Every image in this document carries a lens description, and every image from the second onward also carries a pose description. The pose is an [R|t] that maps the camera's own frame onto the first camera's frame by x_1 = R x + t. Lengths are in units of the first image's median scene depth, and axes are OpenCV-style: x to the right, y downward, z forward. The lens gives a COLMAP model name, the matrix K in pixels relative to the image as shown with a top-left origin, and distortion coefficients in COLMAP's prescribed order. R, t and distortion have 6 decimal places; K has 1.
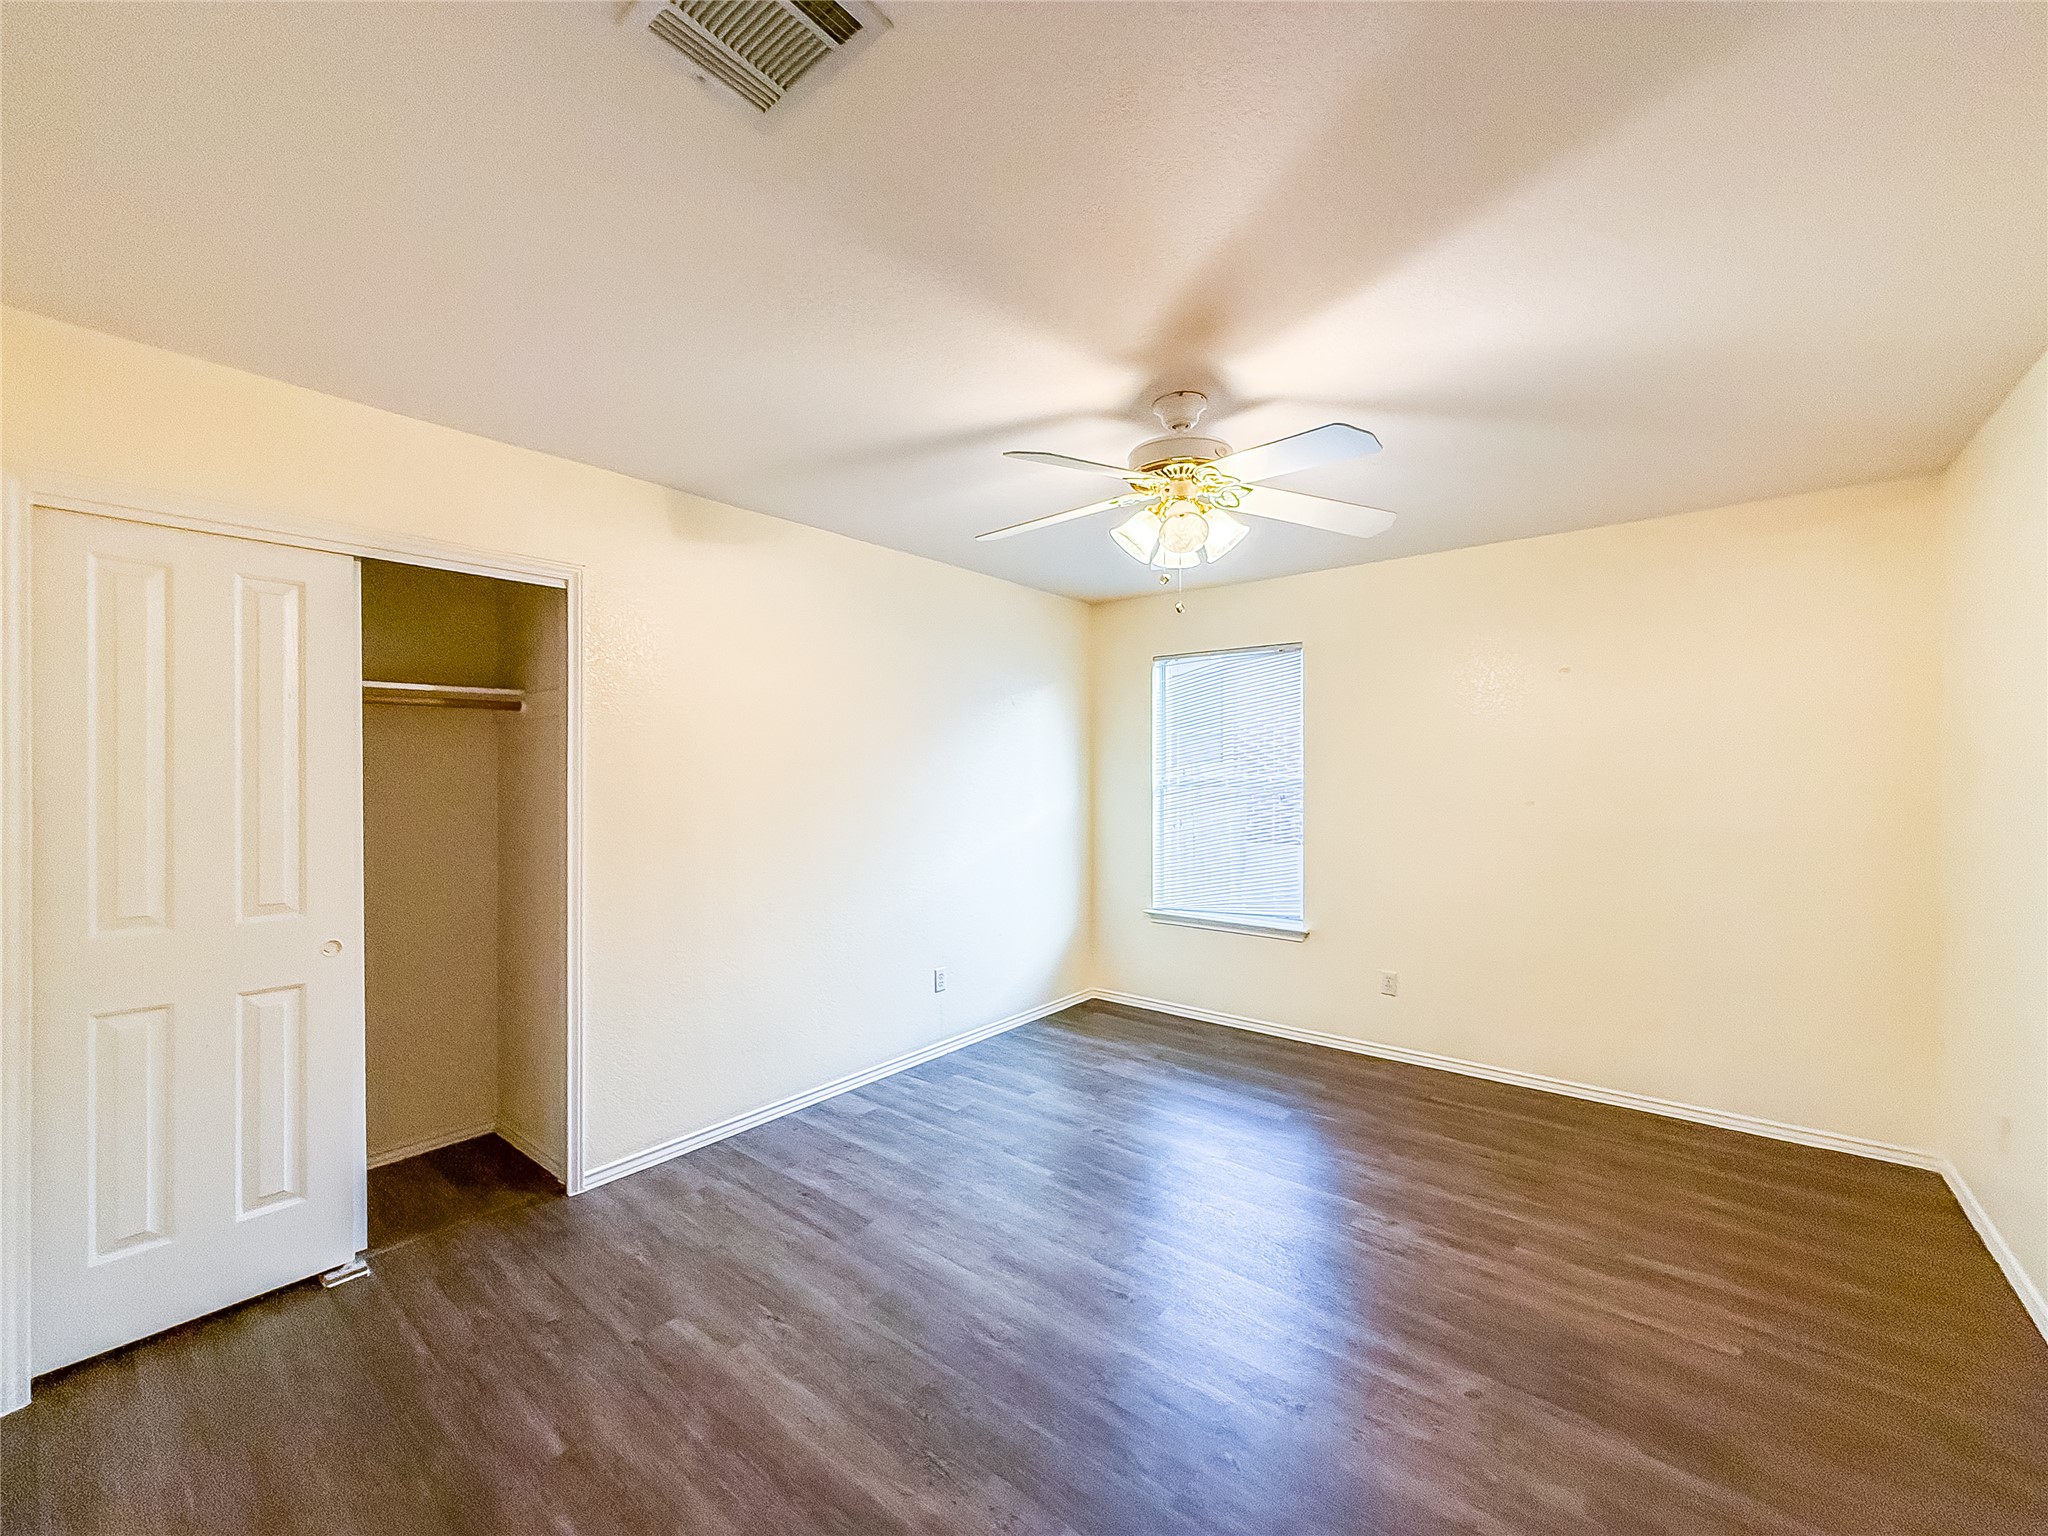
lens RADIAL K [[841.4, 0, 1020.6], [0, 841.4, 764.7], [0, 0, 1]] dist [-0.003071, 0.000818]
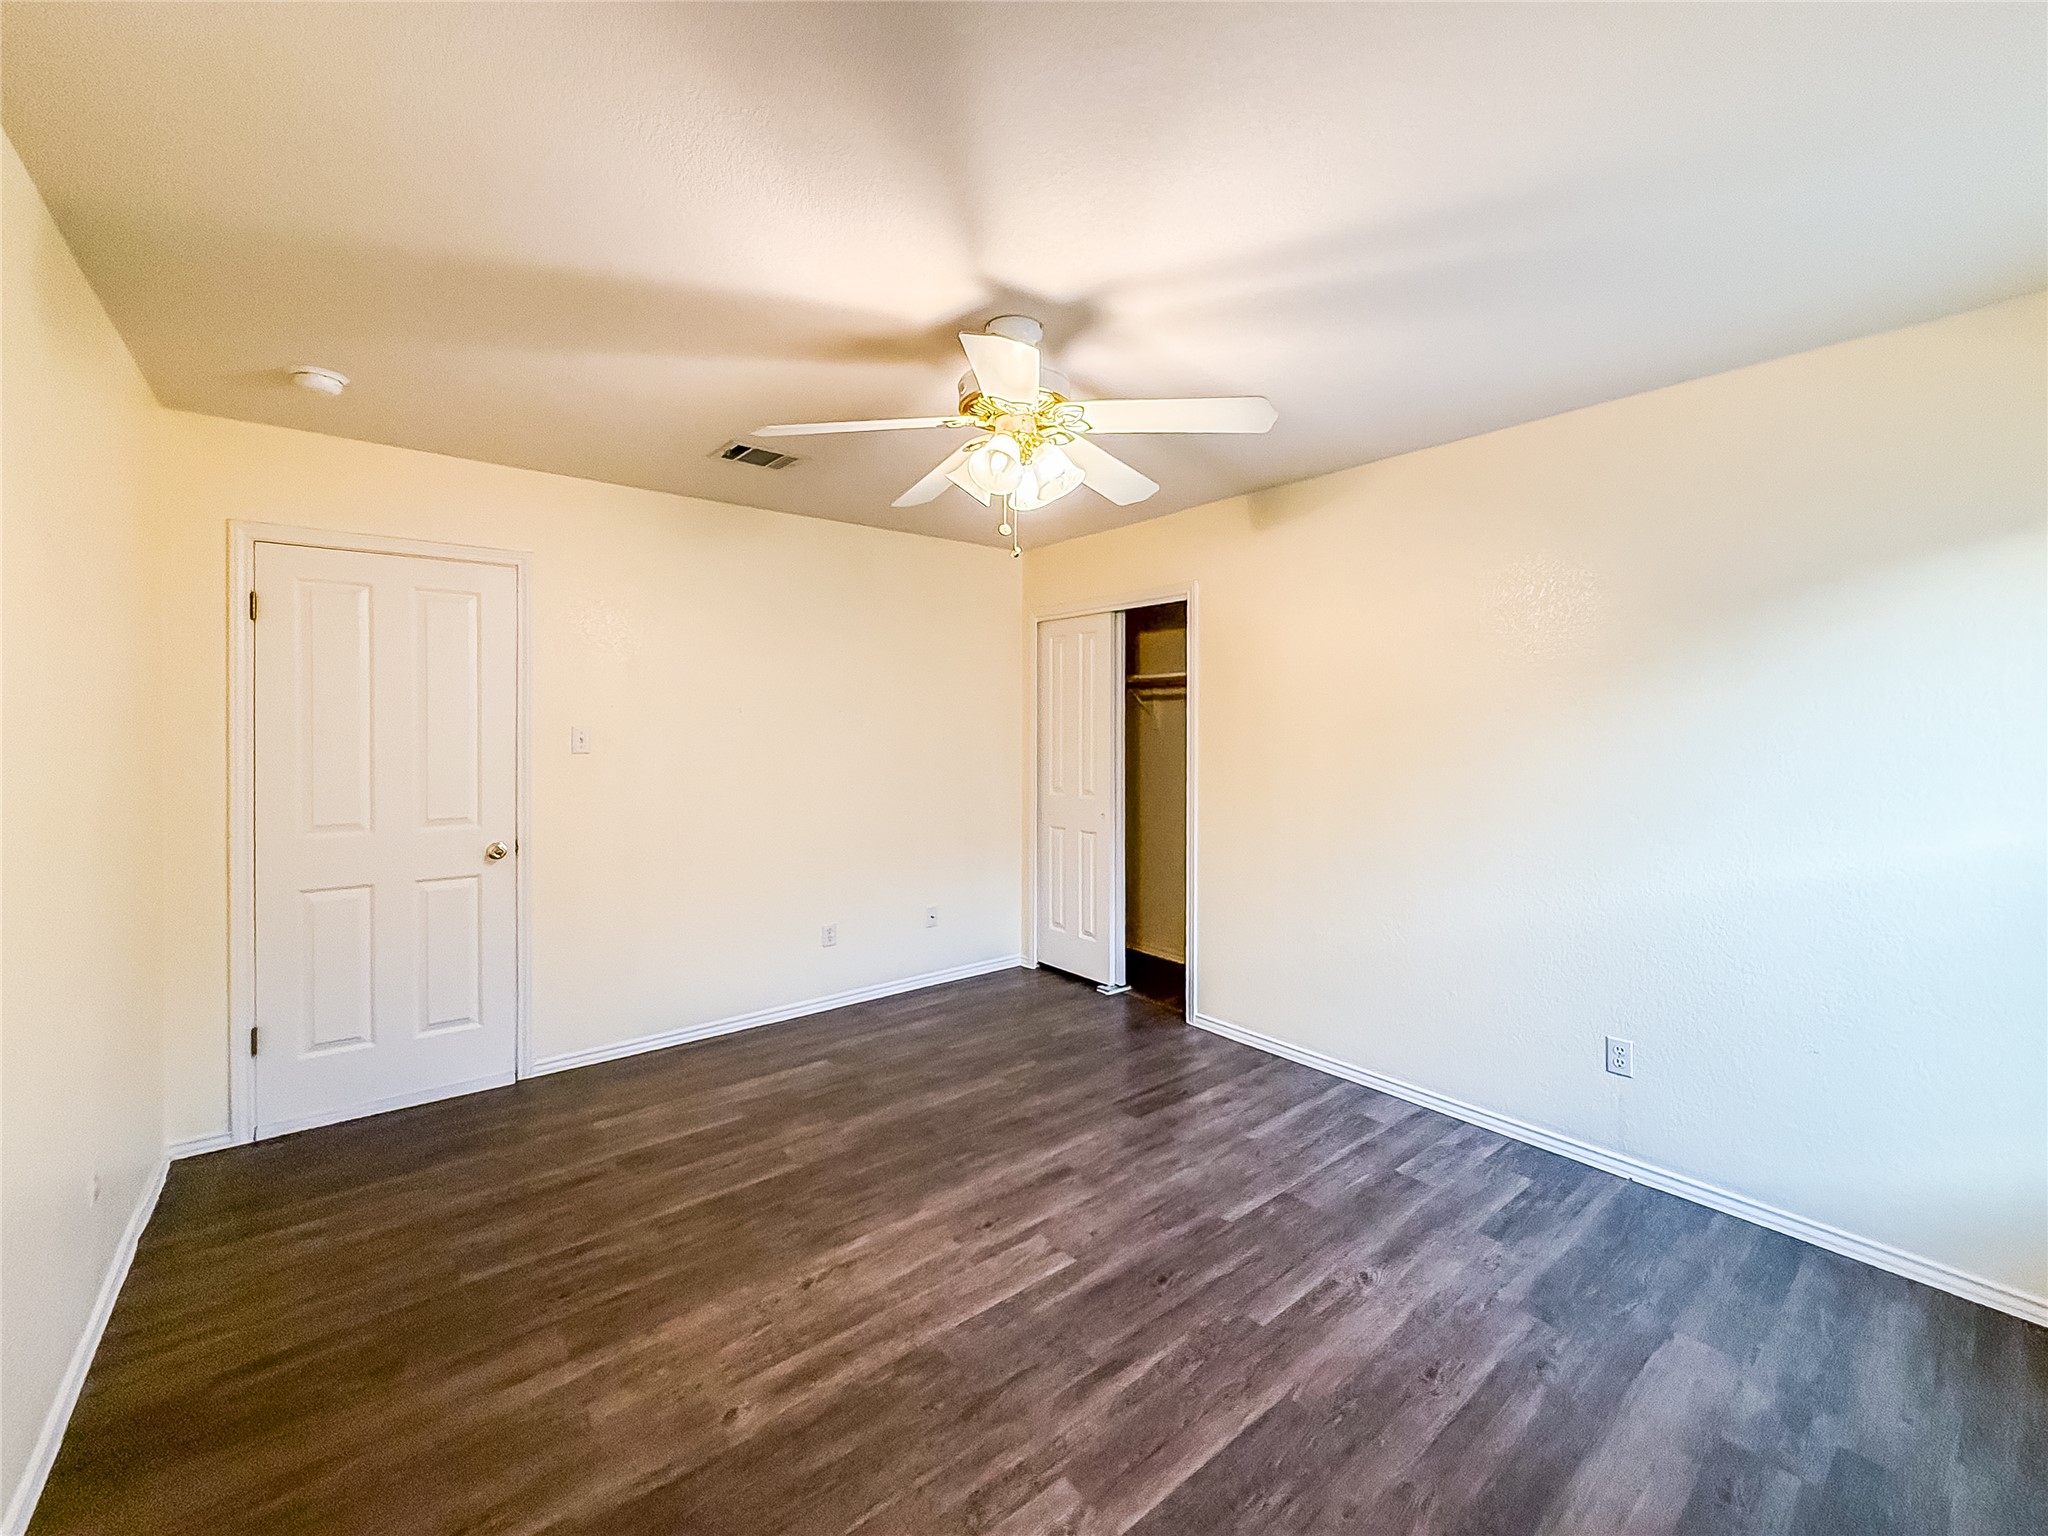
lens RADIAL K [[841.4, 0, 1022.7], [0, 841.4, 729.2], [0, 0, 1]] dist [-0.003071, 0.000818]
pose [[-0.216398, 0.009712, -0.976257, 0.986225], [0.006546, 0.999942, 0.008497, -0.004531], [0.976283, -0.004552, -0.216449, 1.098723]]
